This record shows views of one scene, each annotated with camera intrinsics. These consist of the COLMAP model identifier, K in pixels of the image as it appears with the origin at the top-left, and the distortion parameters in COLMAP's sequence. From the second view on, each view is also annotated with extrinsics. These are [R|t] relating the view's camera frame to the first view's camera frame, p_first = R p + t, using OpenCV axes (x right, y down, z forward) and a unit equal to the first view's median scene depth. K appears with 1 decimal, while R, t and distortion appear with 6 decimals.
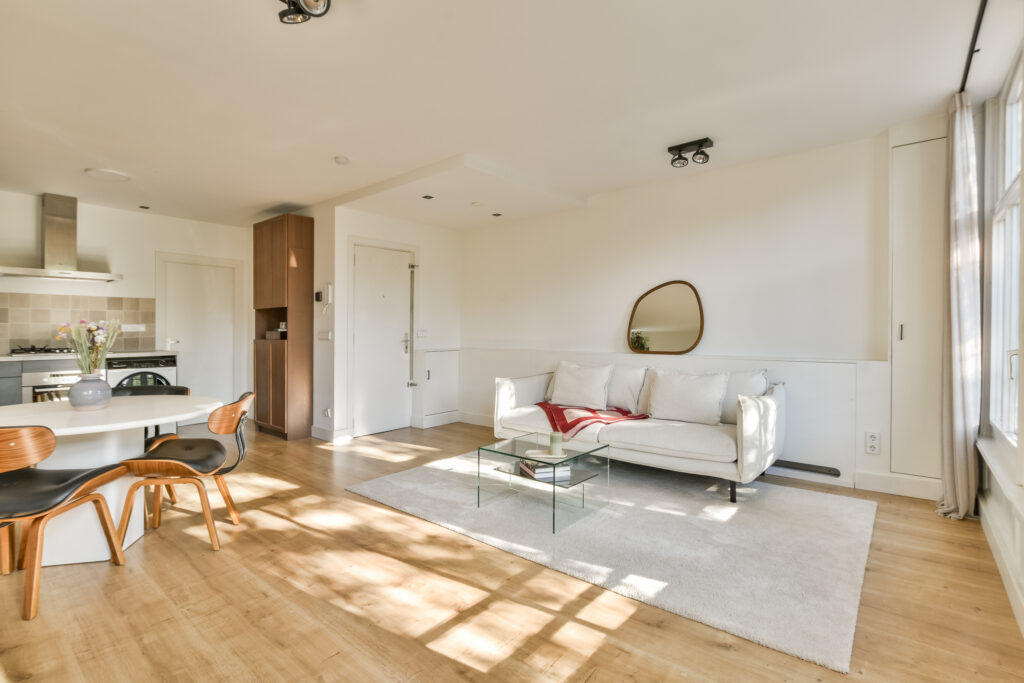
lens RADIAL K [[491.3, 0, 512.0], [0, 491.3, 341.5], [0, 0, 1]] dist [-0.012308, 0.003900]
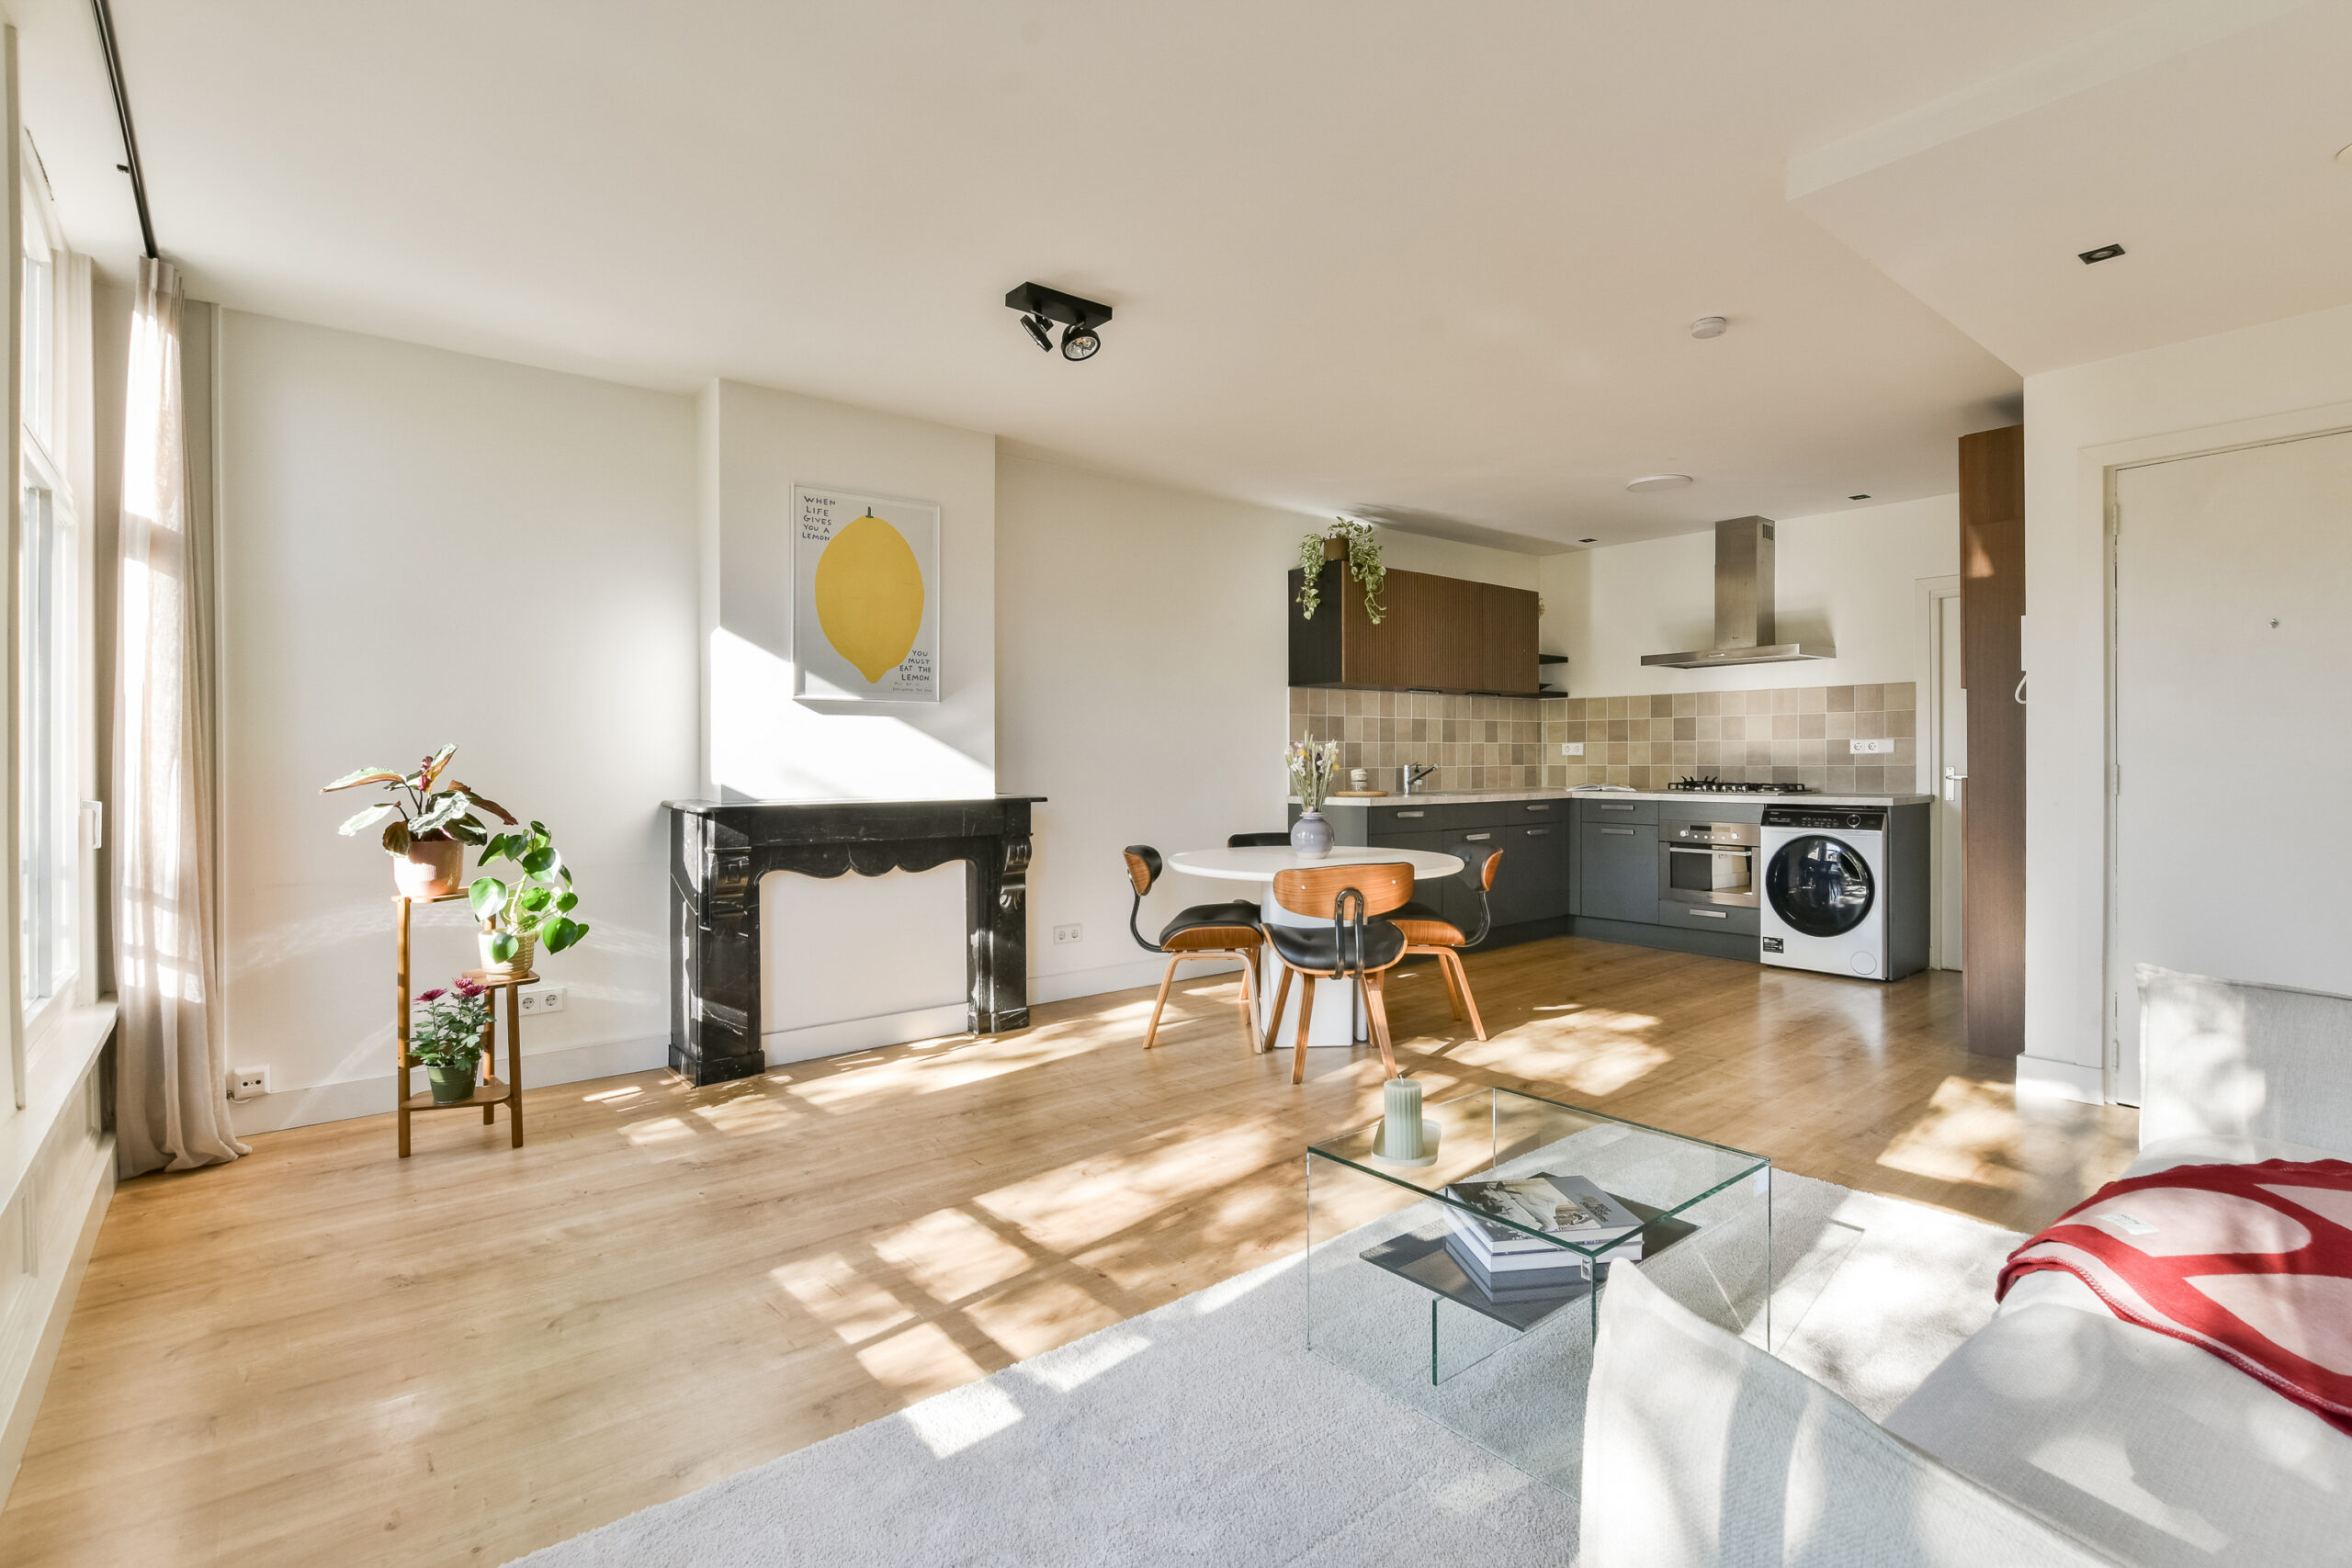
lens RADIAL K [[1111.6, 0, 1181.4], [0, 1111.6, 753.6], [0, 0, 1]] dist [0.002716, 0.001024]
pose [[-0.174490, 0.000504, -0.984659, 0.530554], [-0.015223, 0.999879, 0.003210, -0.016571], [0.984541, 0.015549, -0.174461, 0.629802]]
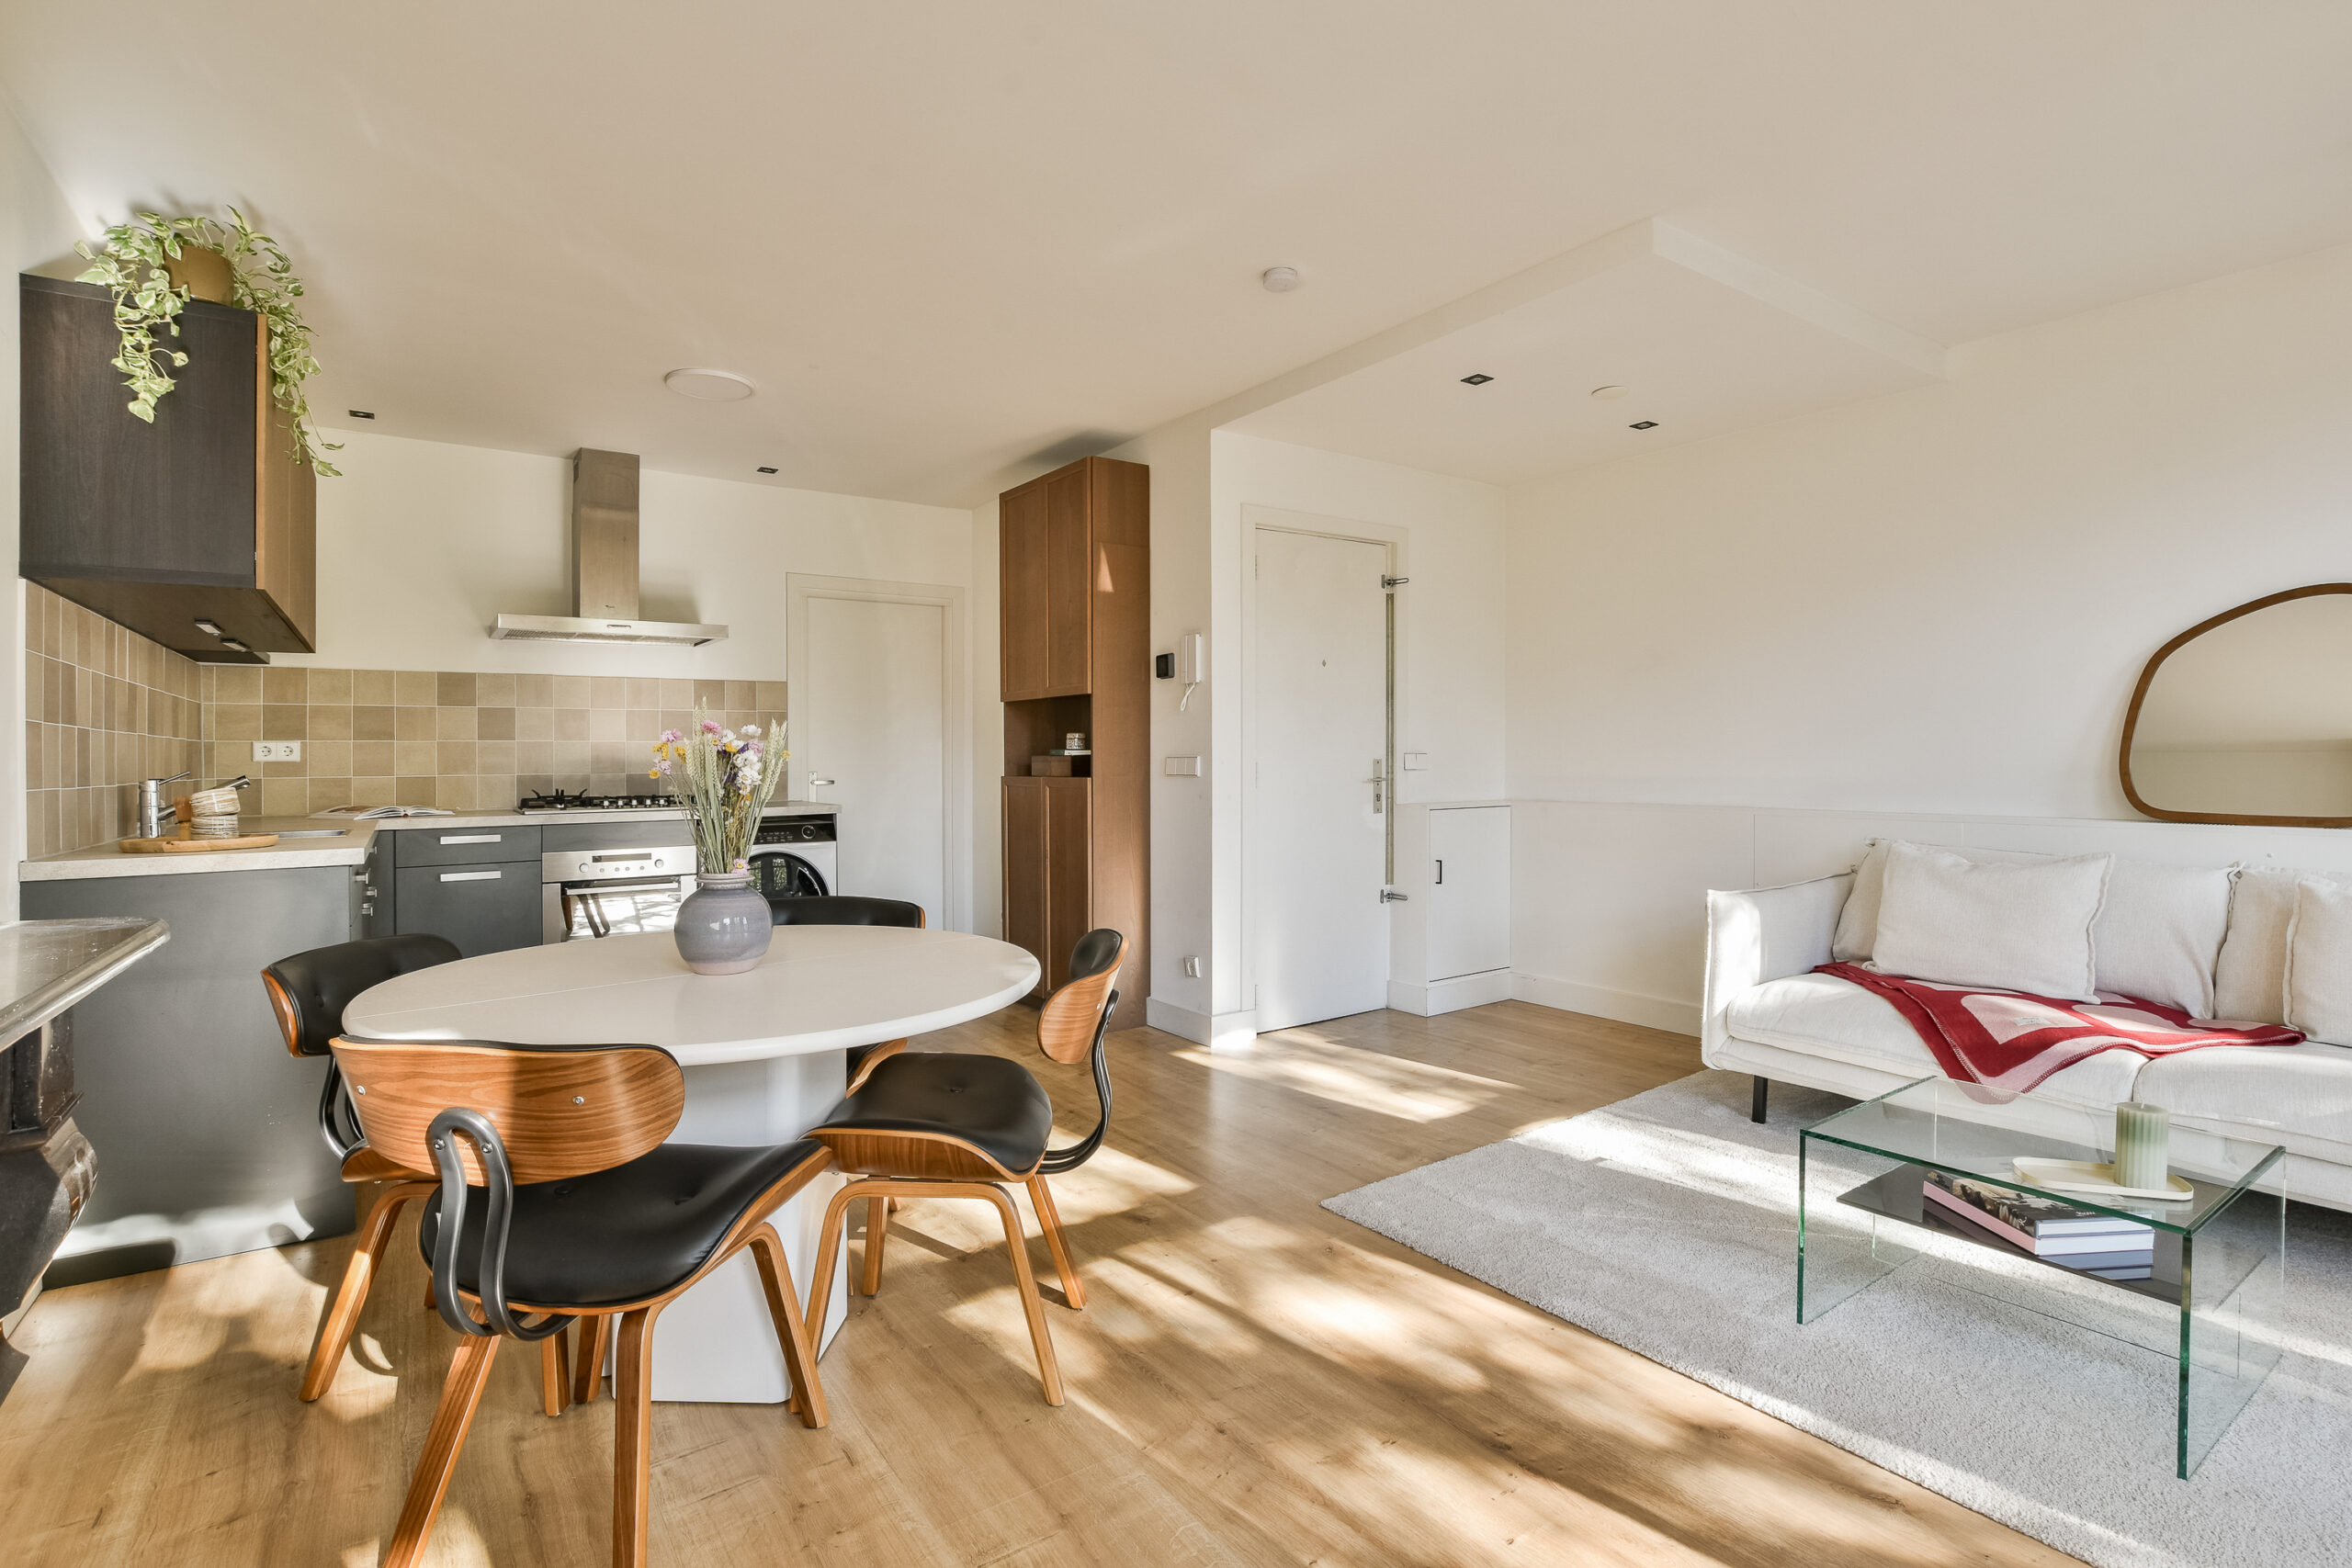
lens RADIAL K [[1126.5, 0, 1170.4], [0, 1126.5, 790.4], [0, 0, 1]] dist [-0.025816, 0.000388]
pose [[0.967308, 0.002996, -0.253587, -0.190488], [-0.000695, 0.999958, 0.009165, -0.001489], [0.253604, -0.008689, 0.967269, 0.158683]]
